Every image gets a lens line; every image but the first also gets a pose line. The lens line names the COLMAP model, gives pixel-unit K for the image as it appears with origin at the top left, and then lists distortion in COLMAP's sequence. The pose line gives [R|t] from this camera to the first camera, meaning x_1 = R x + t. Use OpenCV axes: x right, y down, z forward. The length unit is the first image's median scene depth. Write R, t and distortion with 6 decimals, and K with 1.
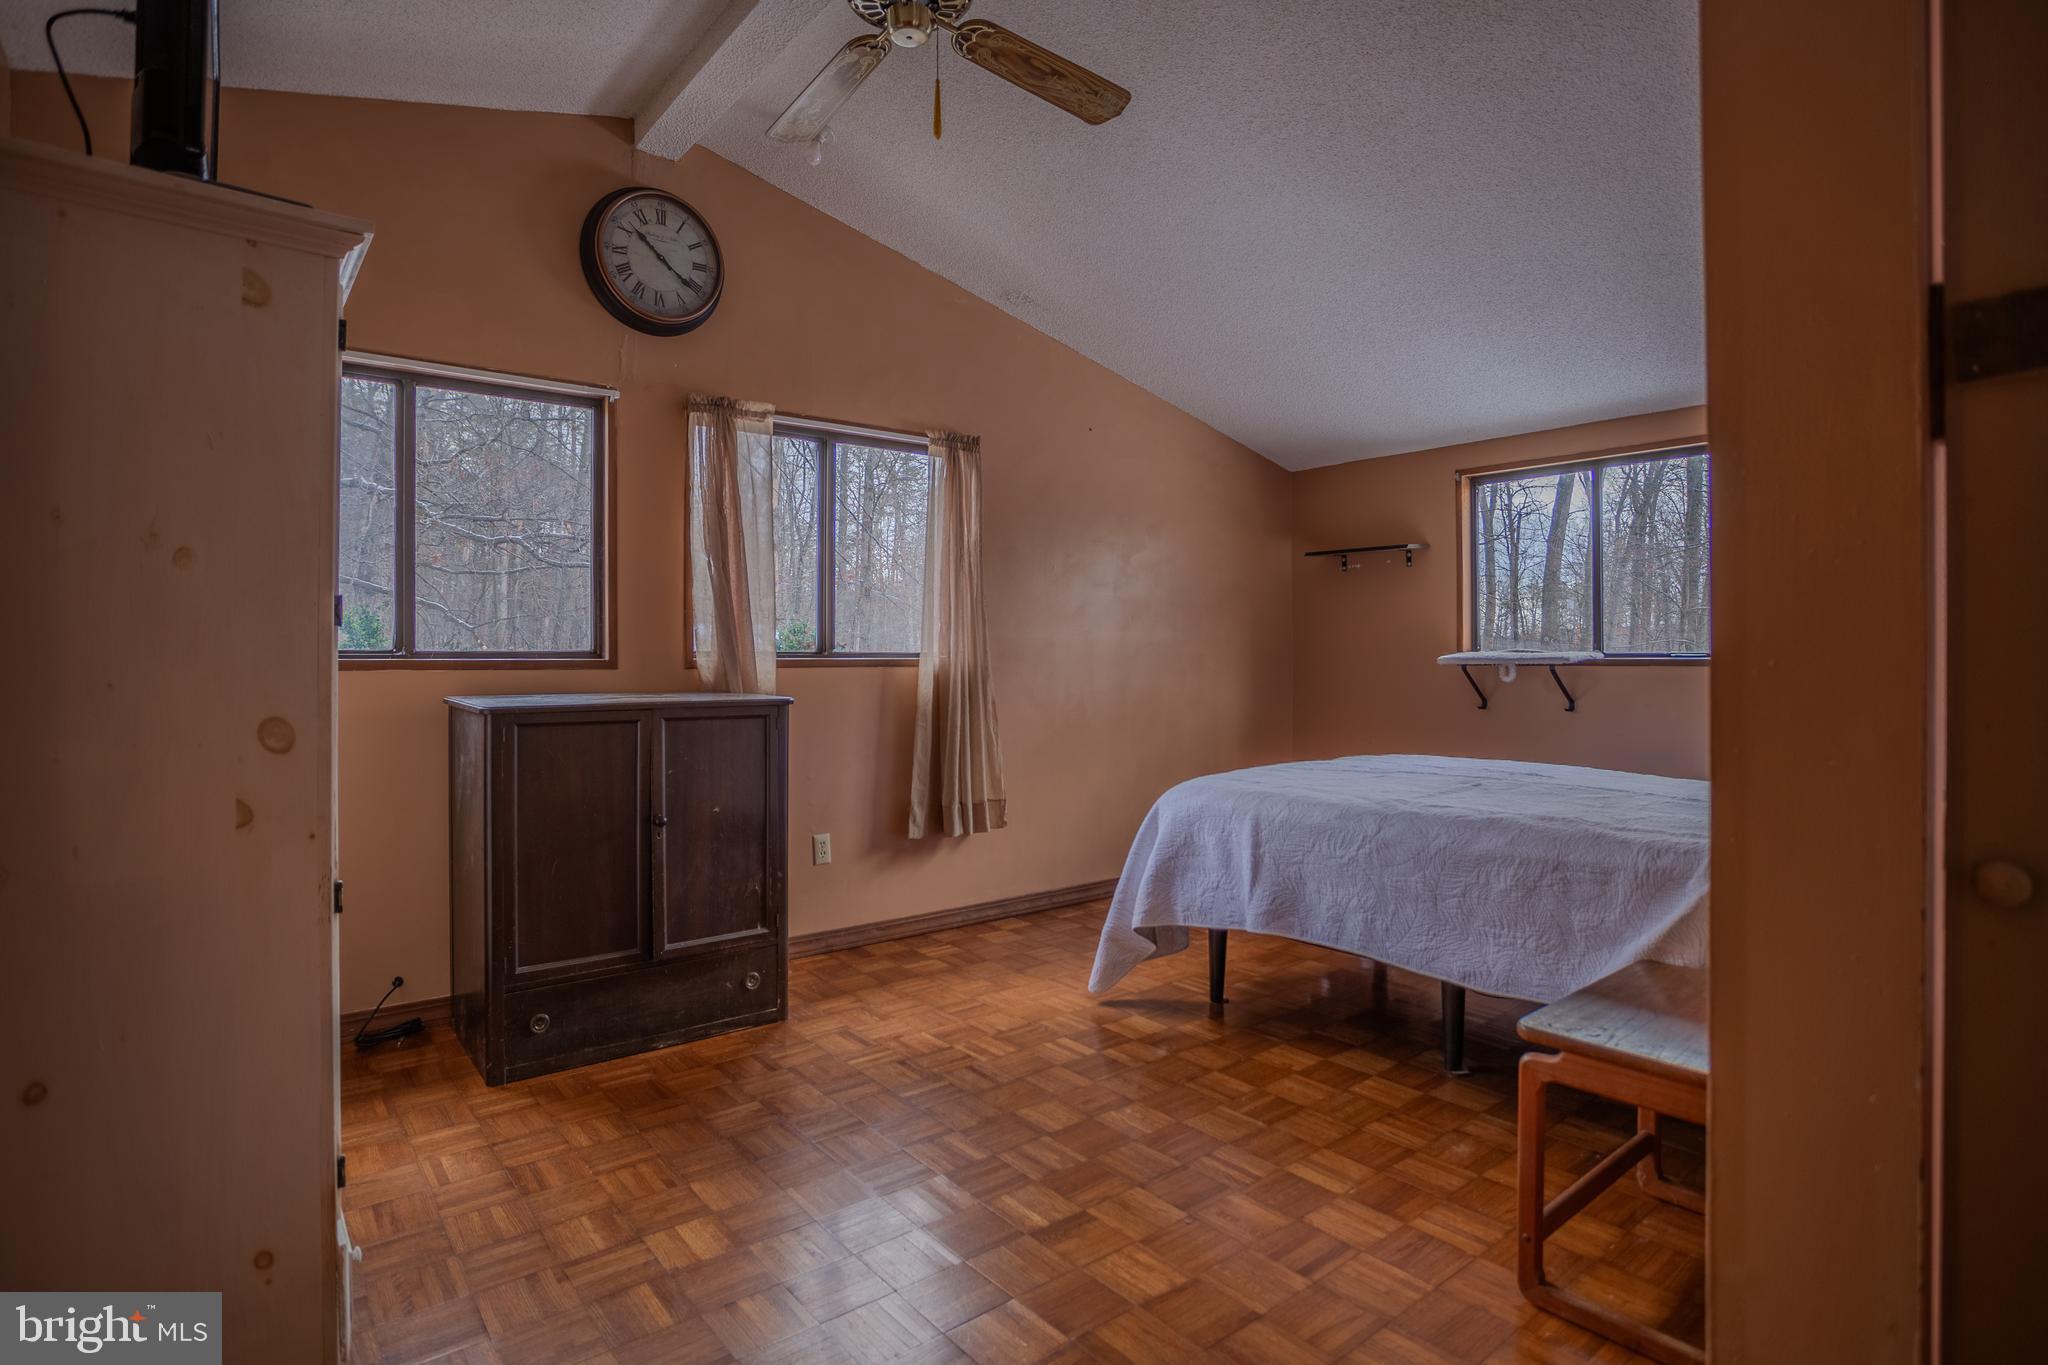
lens RADIAL K [[1007.0, 0, 1004.5], [0, 1007.0, 665.9], [0, 0, 1]] dist [-0.077004, 0.033912]
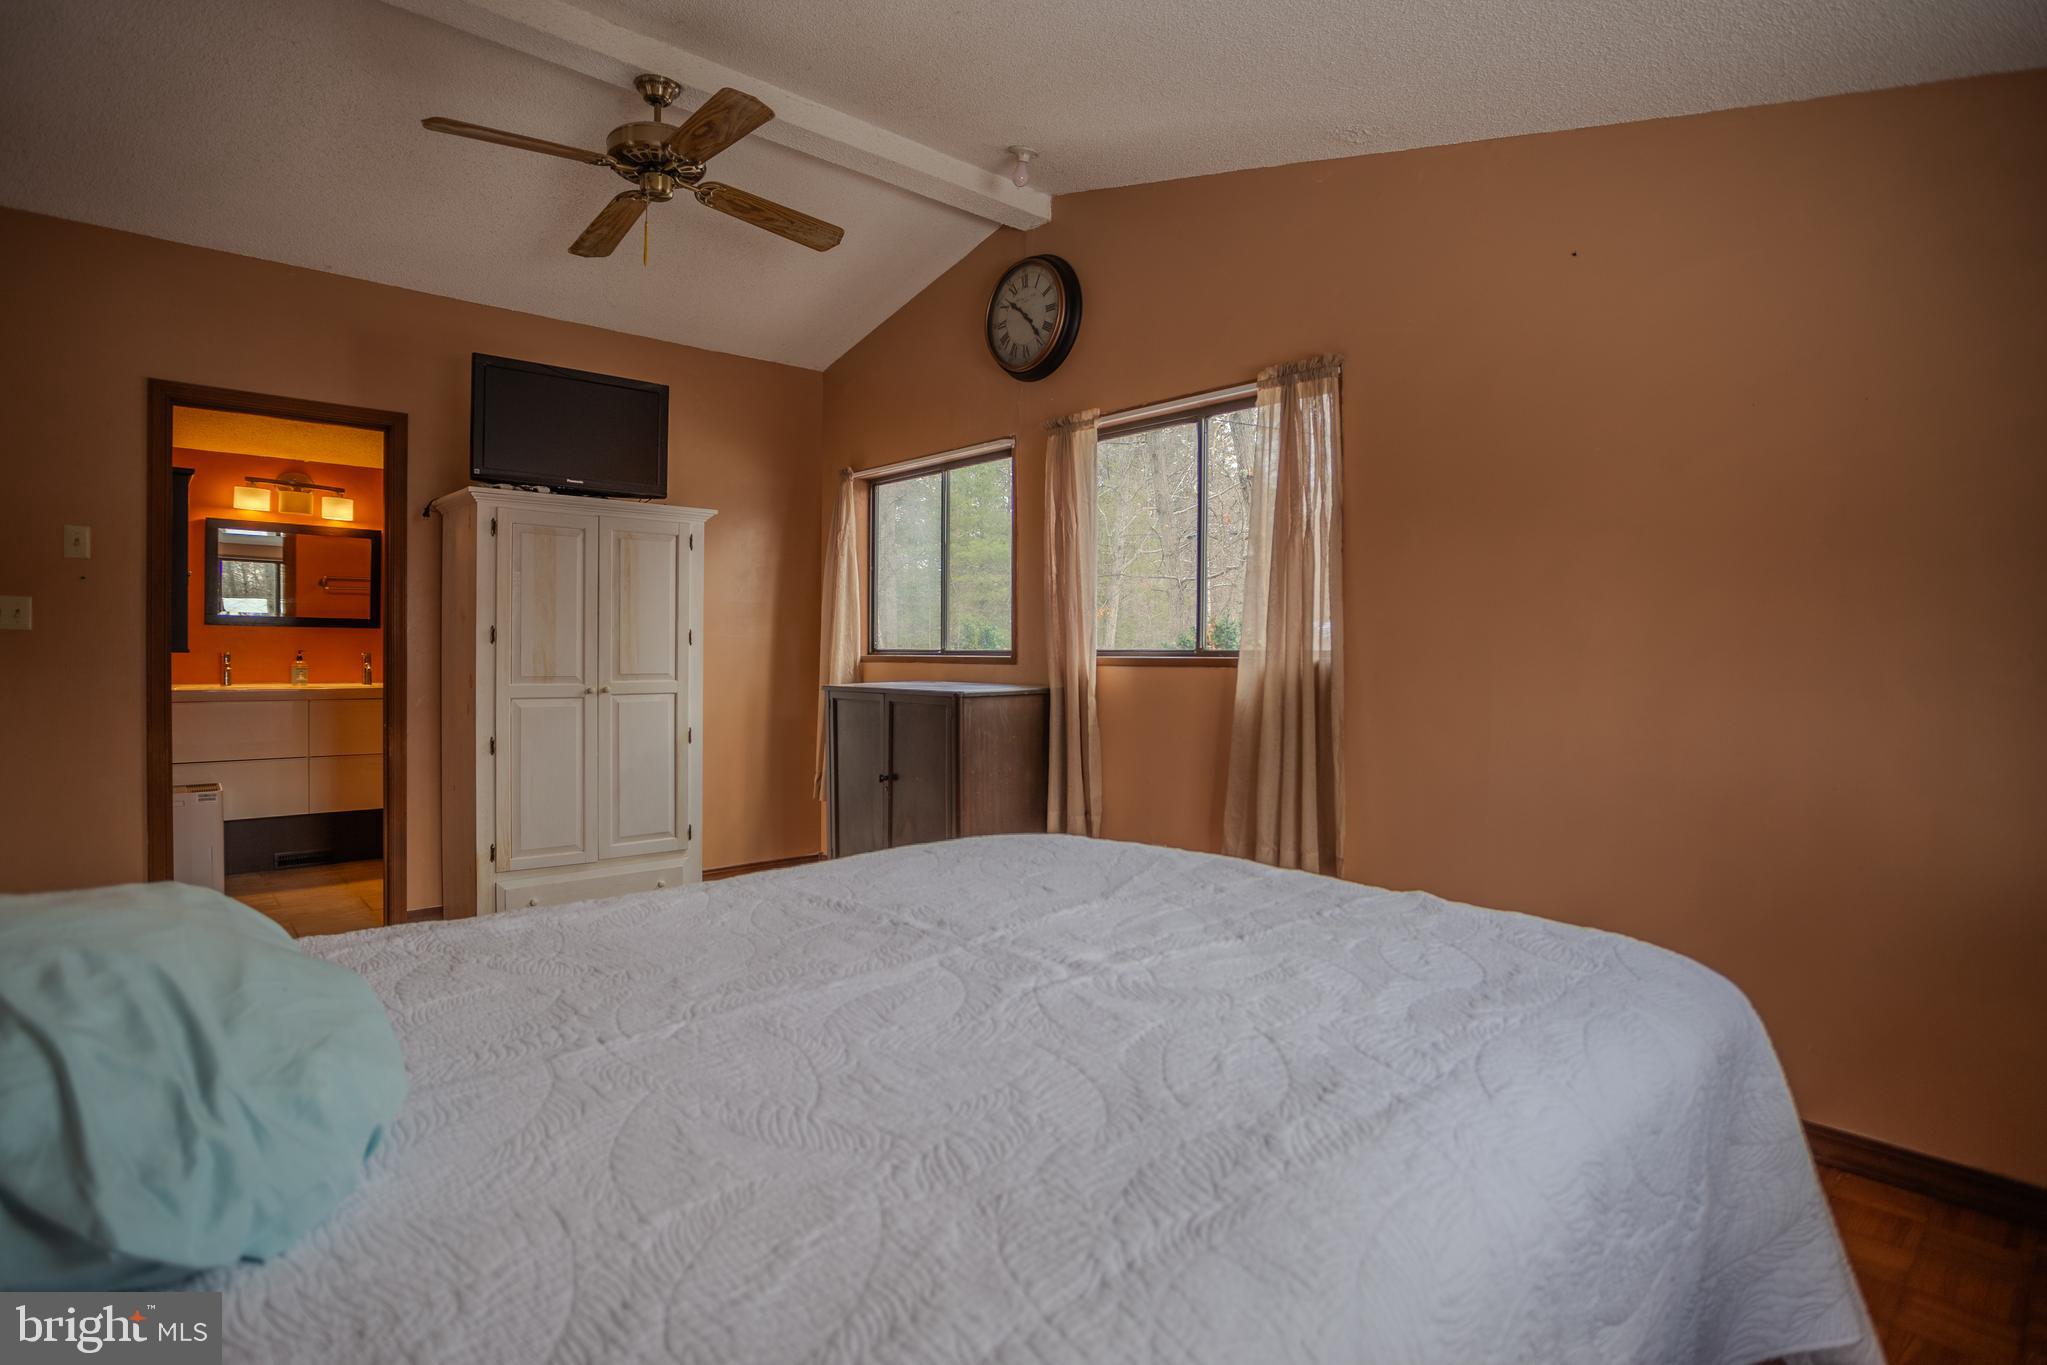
lens RADIAL K [[1031.2, 0, 1040.9], [0, 1031.2, 677.3], [0, 0, 1]] dist [-0.074347, 0.034628]
pose [[0.089629, 0.020128, -0.995772, 0.853614], [-0.013977, 0.999723, 0.018949, -0.005876], [0.995877, 0.012219, 0.089886, 0.891107]]
